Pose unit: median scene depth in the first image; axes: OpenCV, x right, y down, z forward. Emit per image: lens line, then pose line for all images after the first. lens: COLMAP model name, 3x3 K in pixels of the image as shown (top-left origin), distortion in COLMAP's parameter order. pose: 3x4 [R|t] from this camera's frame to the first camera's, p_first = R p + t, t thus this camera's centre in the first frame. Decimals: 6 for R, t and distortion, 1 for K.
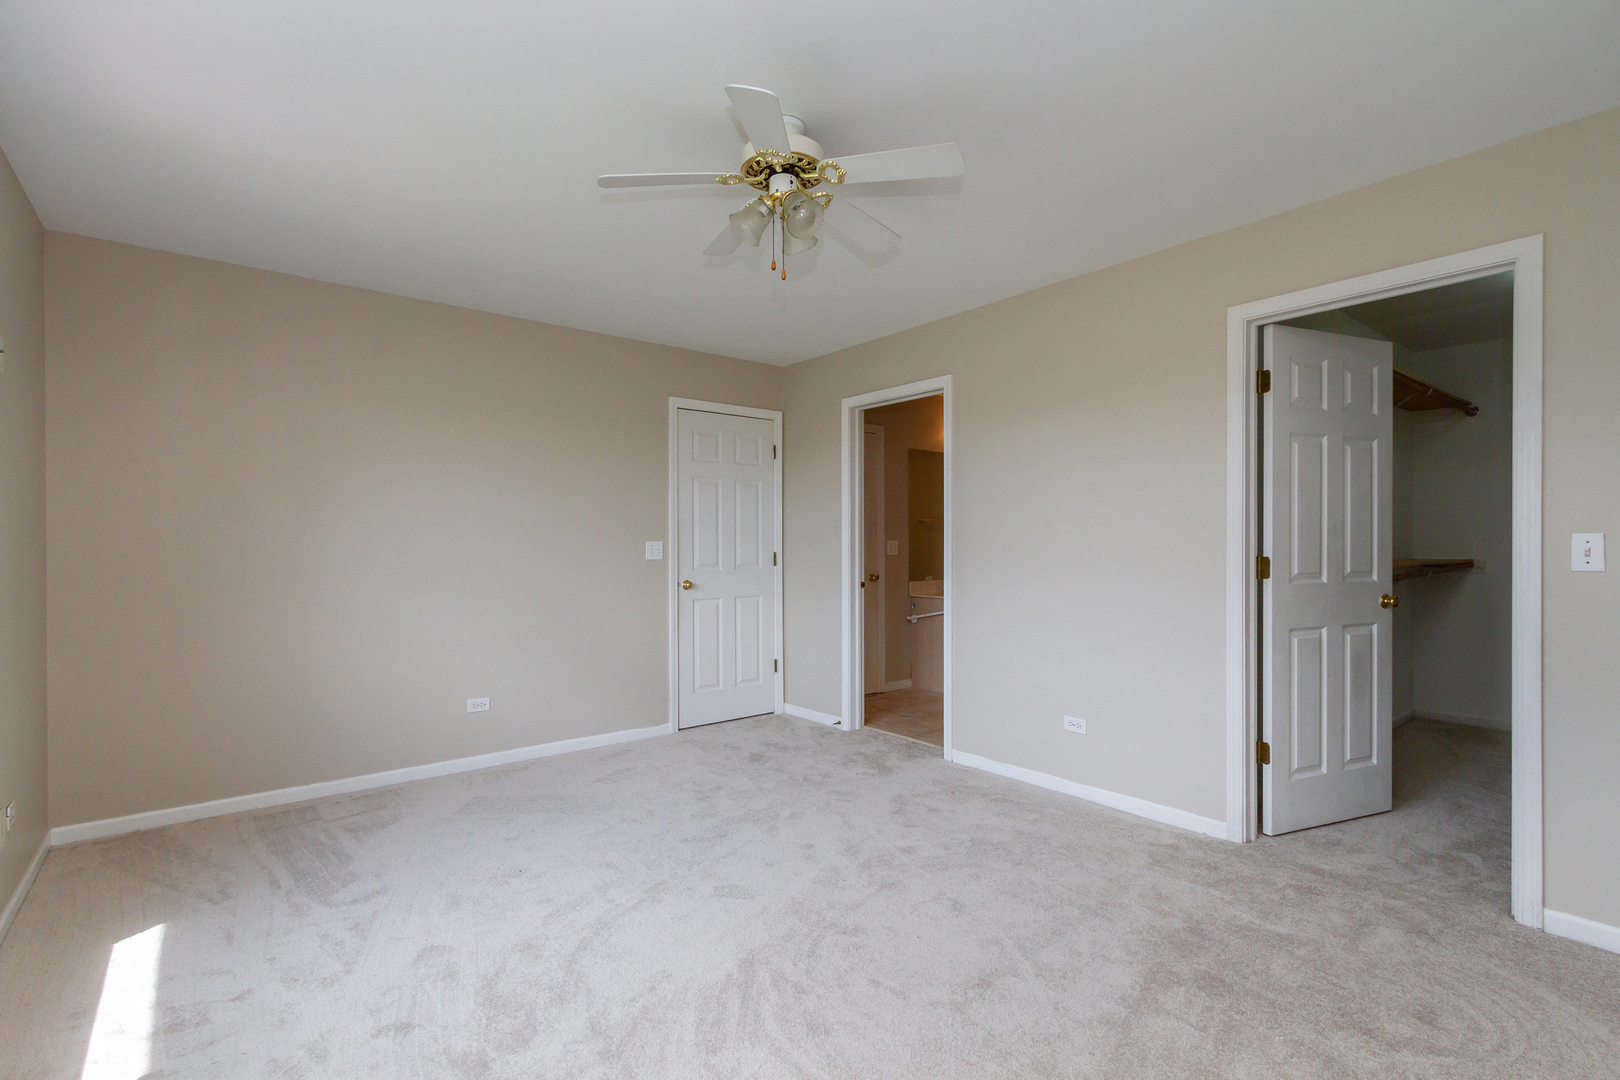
lens RADIAL K [[734.5, 0, 808.4], [0, 734.5, 546.3], [0, 0, 1]] dist [-0.000947, -0.000345]
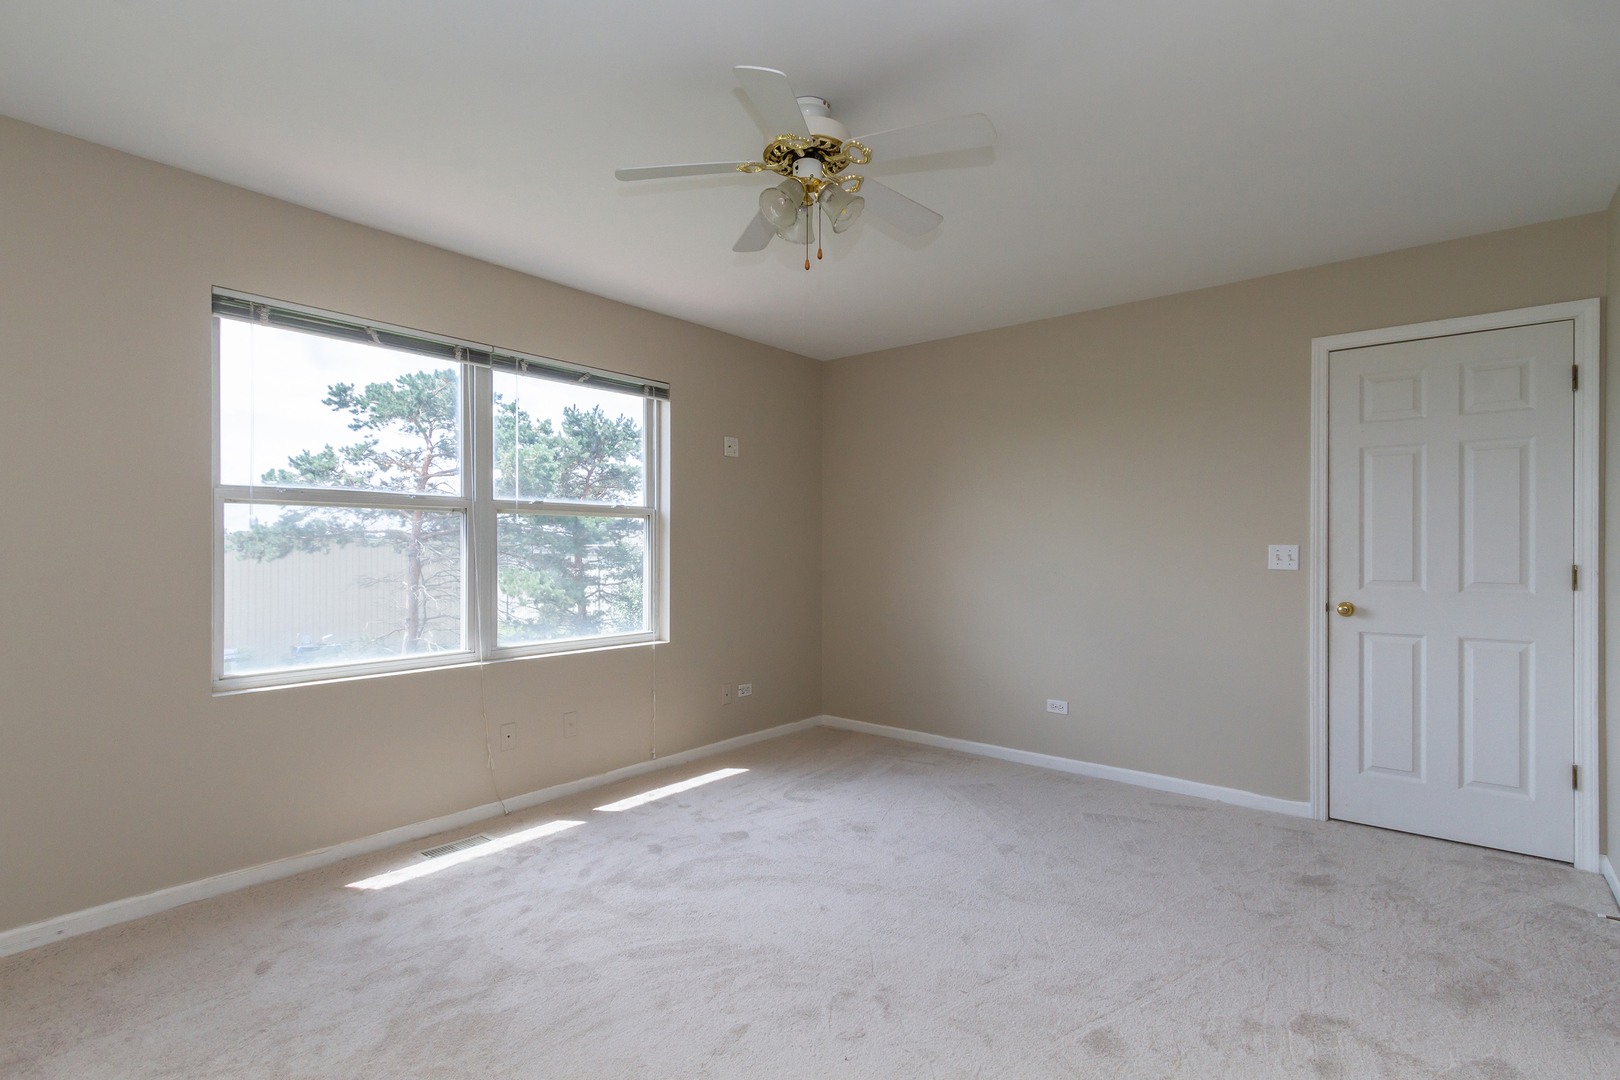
lens RADIAL K [[774.4, 0, 795.7], [0, 774.4, 551.7], [0, 0, 1]] dist [-0.000429, -0.000843]
pose [[0.194689, 0.012213, -0.980789, 0.490521], [-0.006098, 0.999918, 0.011241, -0.006090], [0.980846, 0.003792, 0.194747, 0.412568]]
